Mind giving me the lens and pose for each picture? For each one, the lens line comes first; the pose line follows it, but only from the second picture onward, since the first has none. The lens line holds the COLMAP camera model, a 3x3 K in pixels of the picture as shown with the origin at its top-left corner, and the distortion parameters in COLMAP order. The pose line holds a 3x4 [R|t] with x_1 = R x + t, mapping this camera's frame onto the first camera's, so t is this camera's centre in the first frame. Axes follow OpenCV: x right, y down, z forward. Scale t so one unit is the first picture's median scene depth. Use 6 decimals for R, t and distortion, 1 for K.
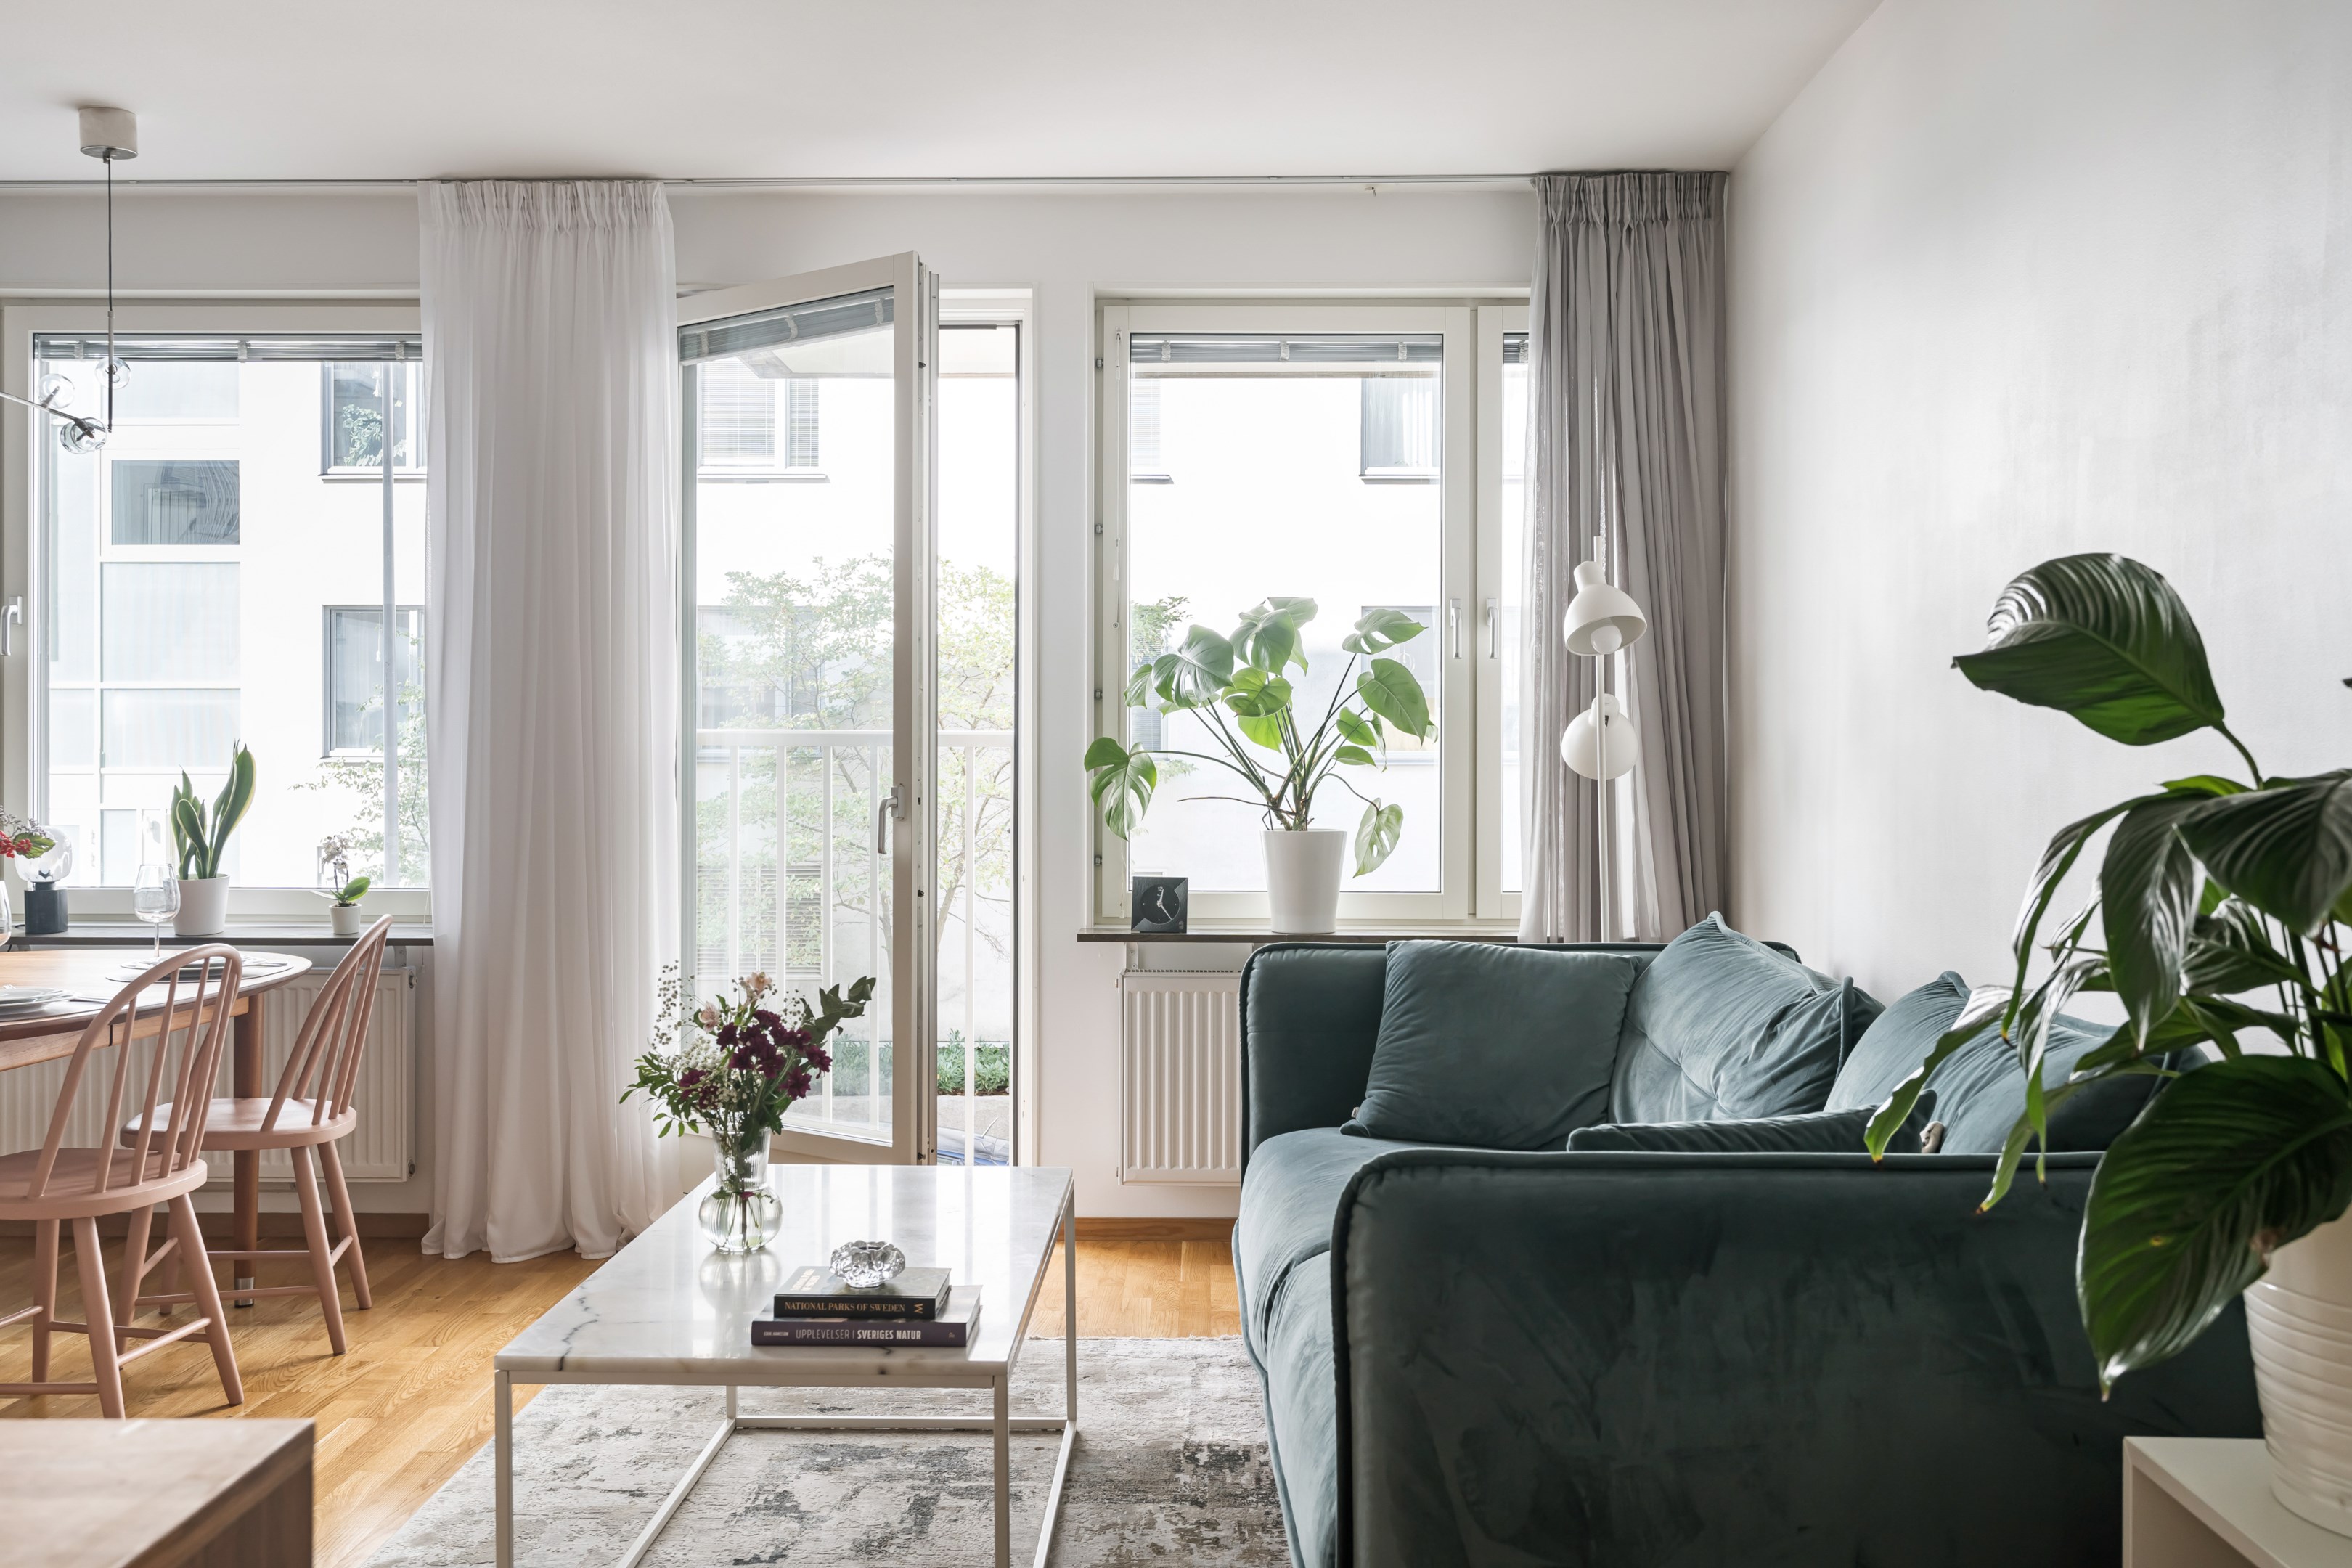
lens RADIAL K [[2188.4, 0, 1177.8], [0, 2188.4, 770.1], [0, 0, 1]] dist [0.014487, -0.001982]
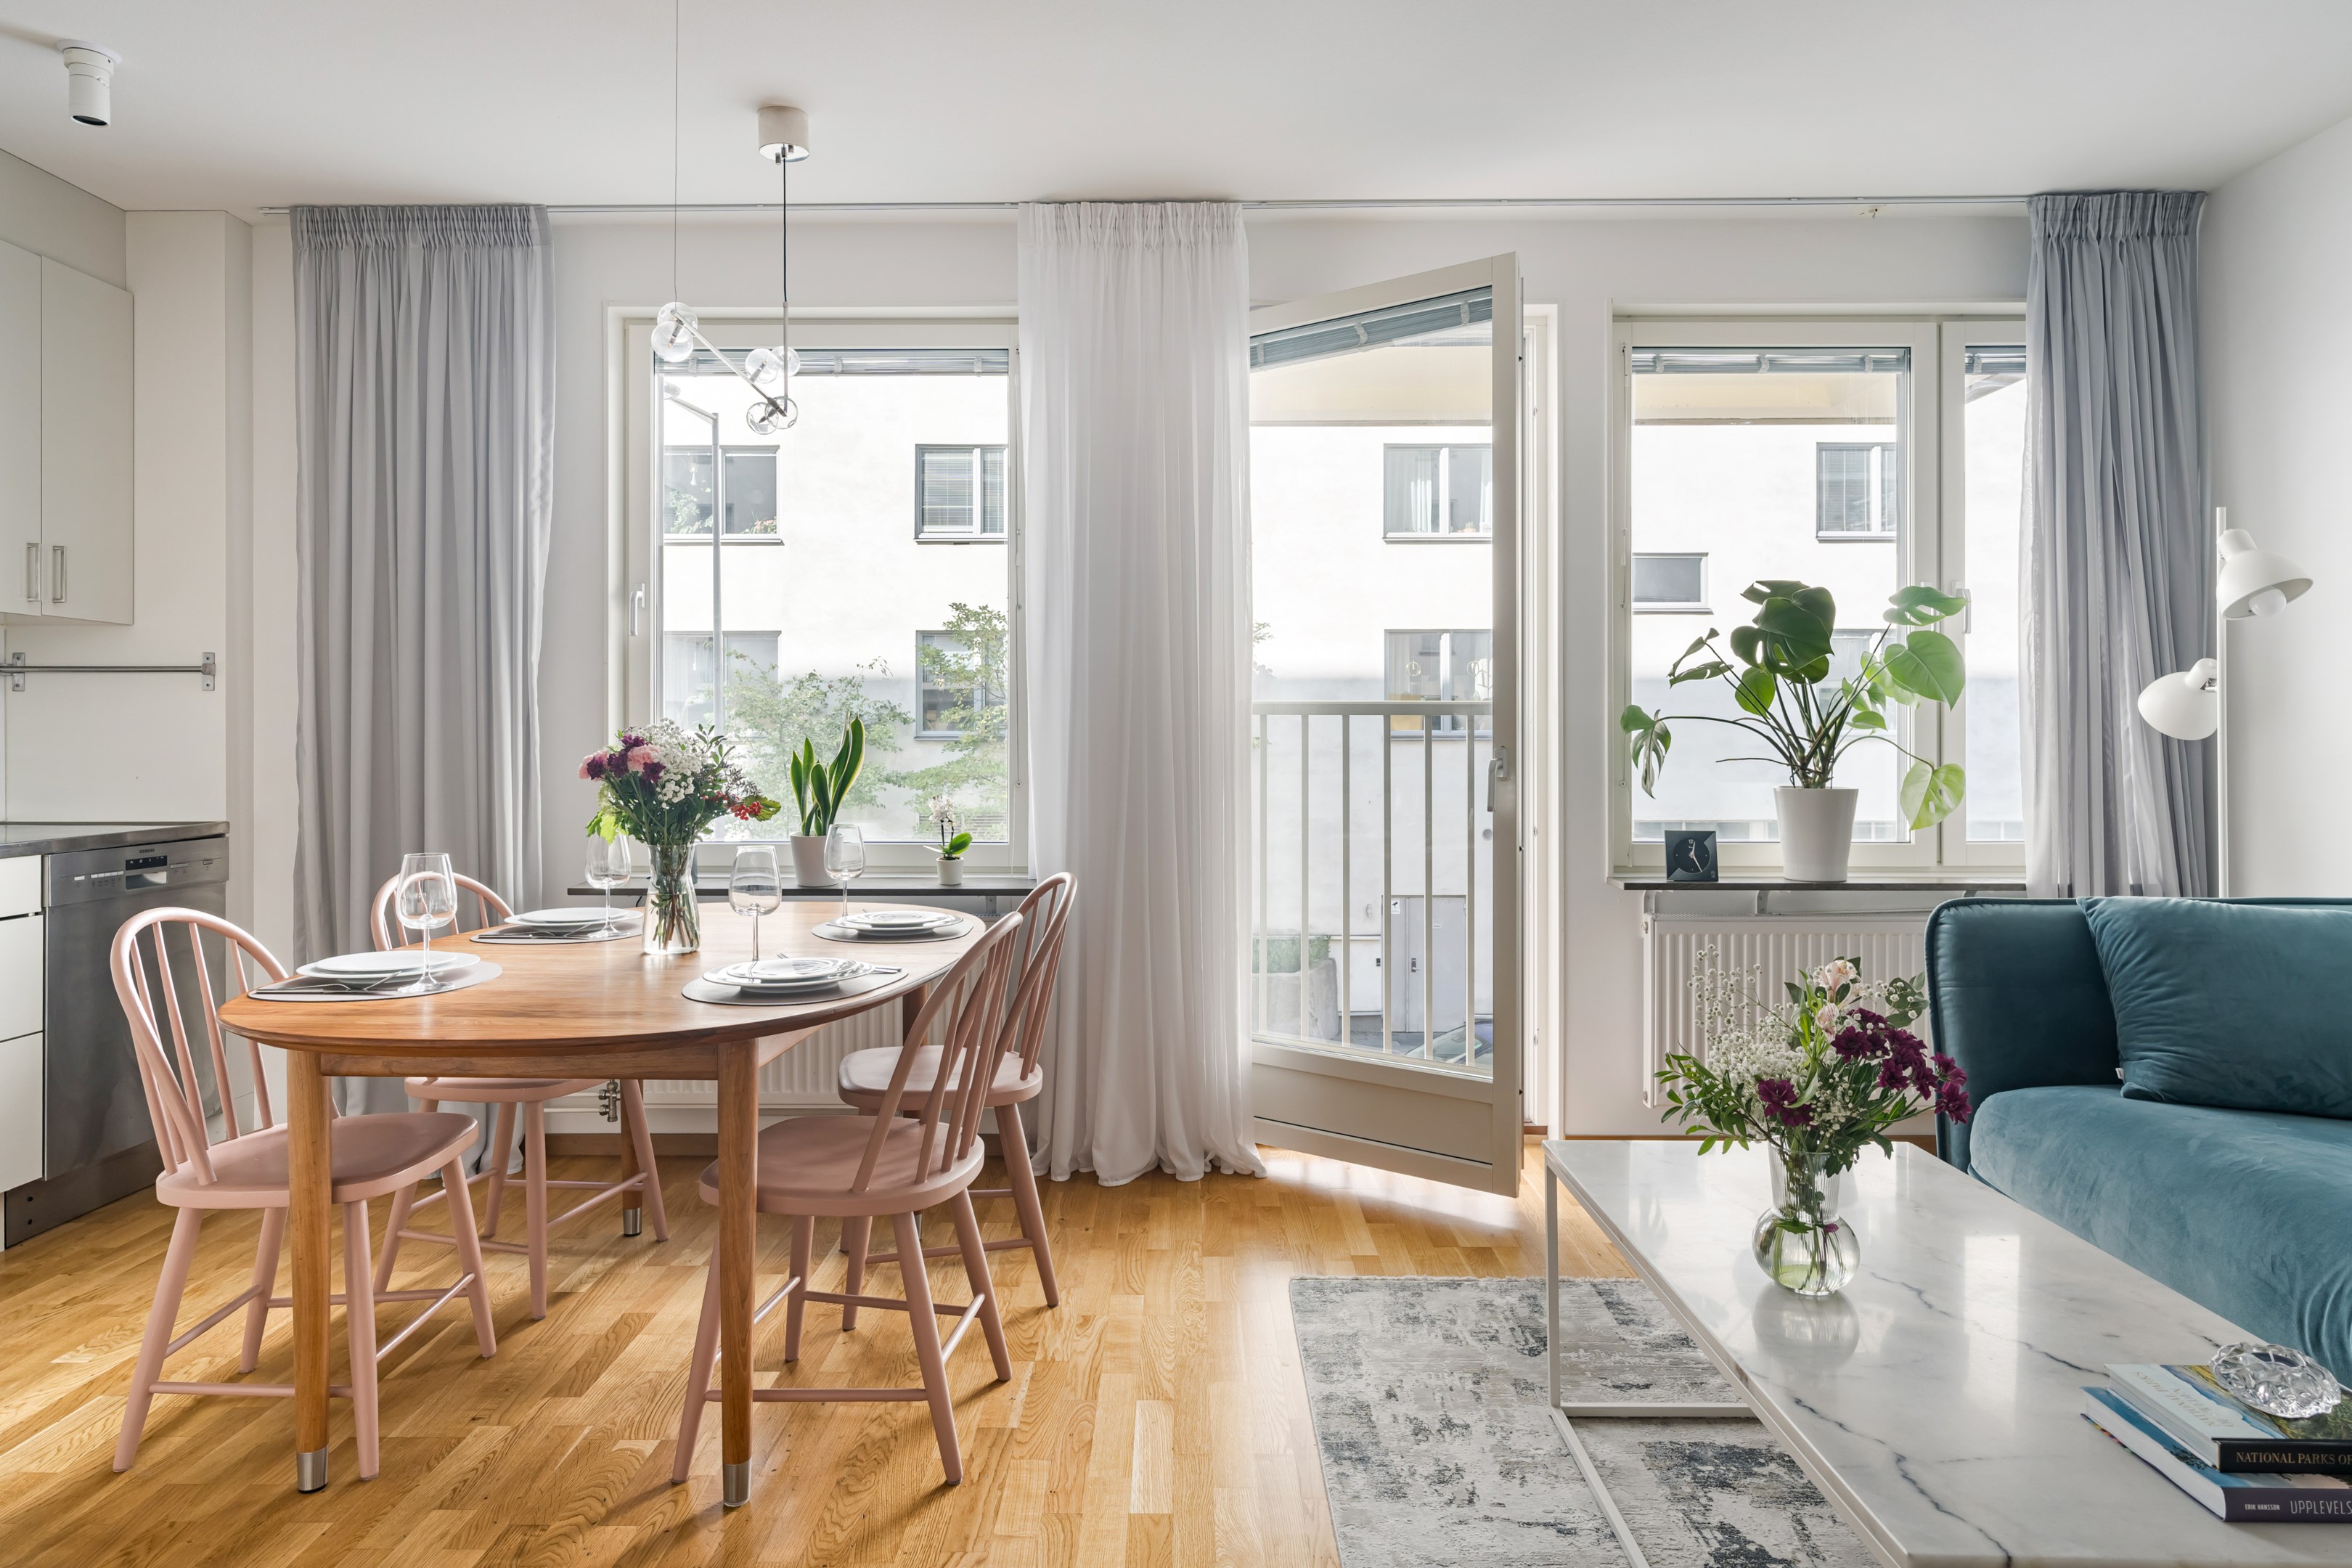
lens RADIAL K [[1436.7, 0, 1173.4], [0, 1436.7, 747.1], [0, 0, 1]] dist [-0.005479, -0.000922]
pose [[0.999978, -0.003502, 0.005572, -0.274194], [0.003500, 0.999994, 0.000378, 0.005339], [-0.005574, -0.000359, 0.999984, 0.276408]]
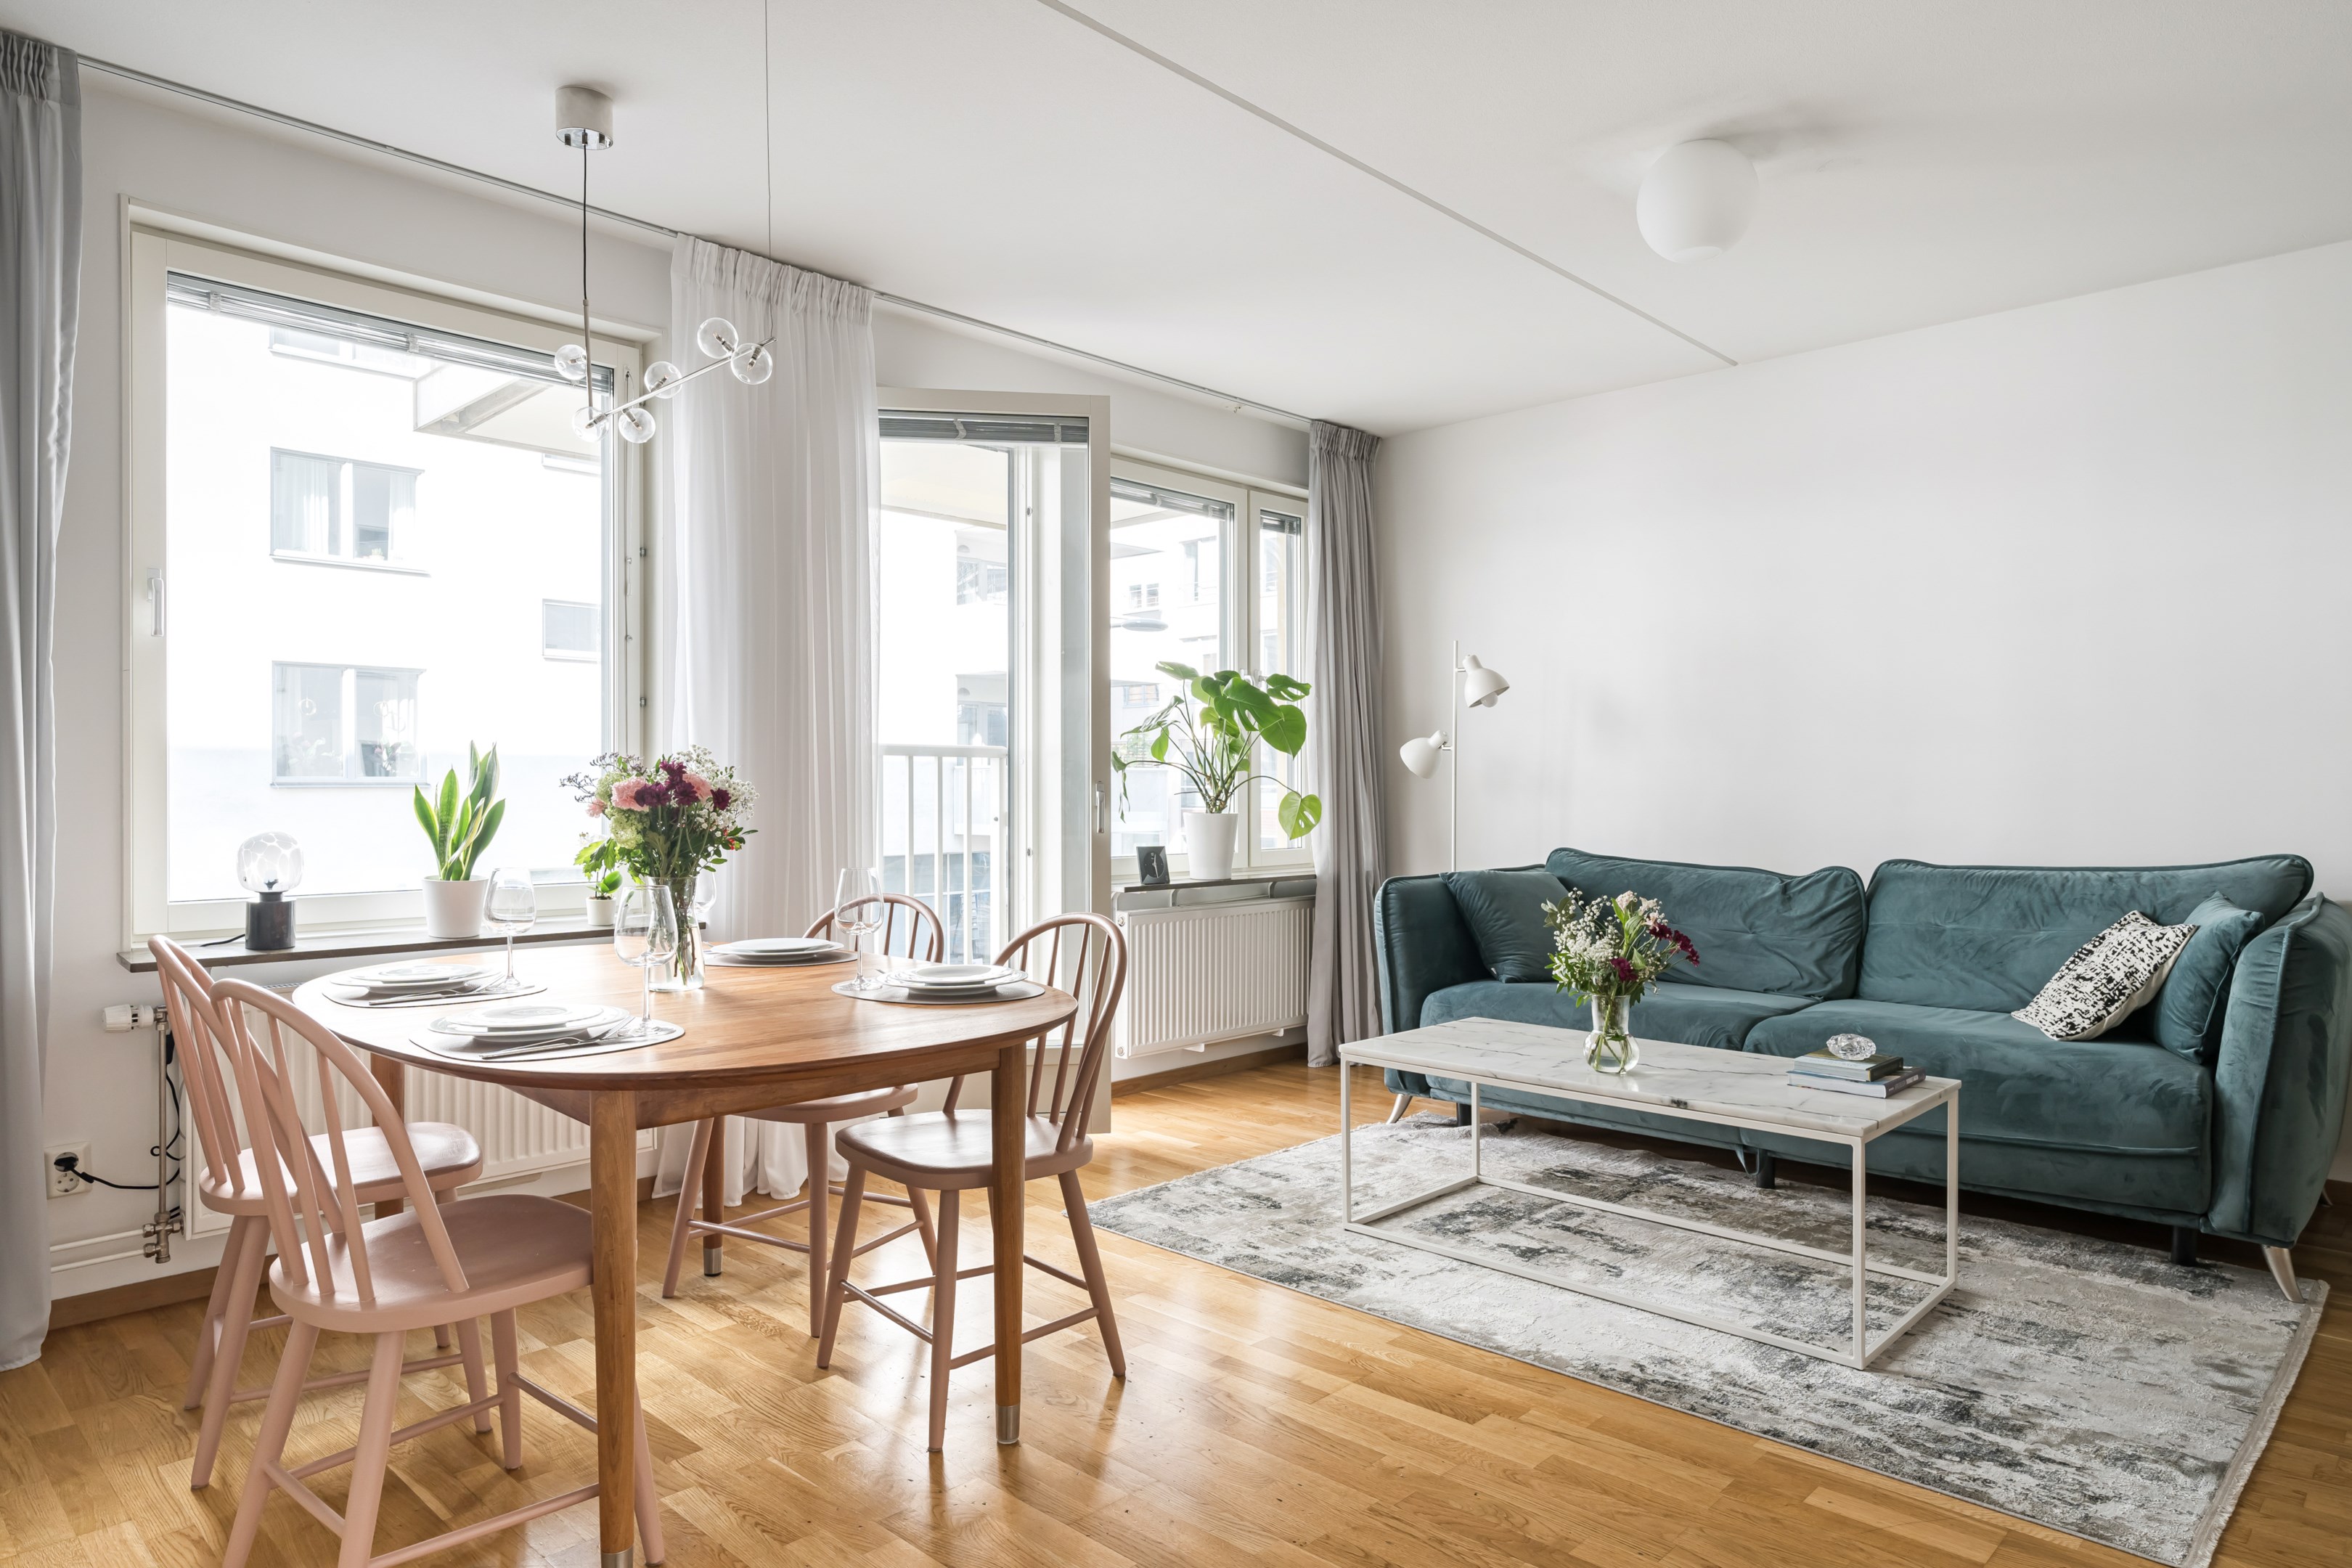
lens RADIAL K [[1422.9, 0, 1171.6], [0, 1422.9, 798.0], [0, 0, 1]] dist [-0.000749, -0.001202]
pose [[0.681511, -0.007849, 0.731766, -0.704122], [0.006188, 0.999969, 0.004962, 0.011528], [-0.731782, 0.001147, 0.681538, 0.335860]]
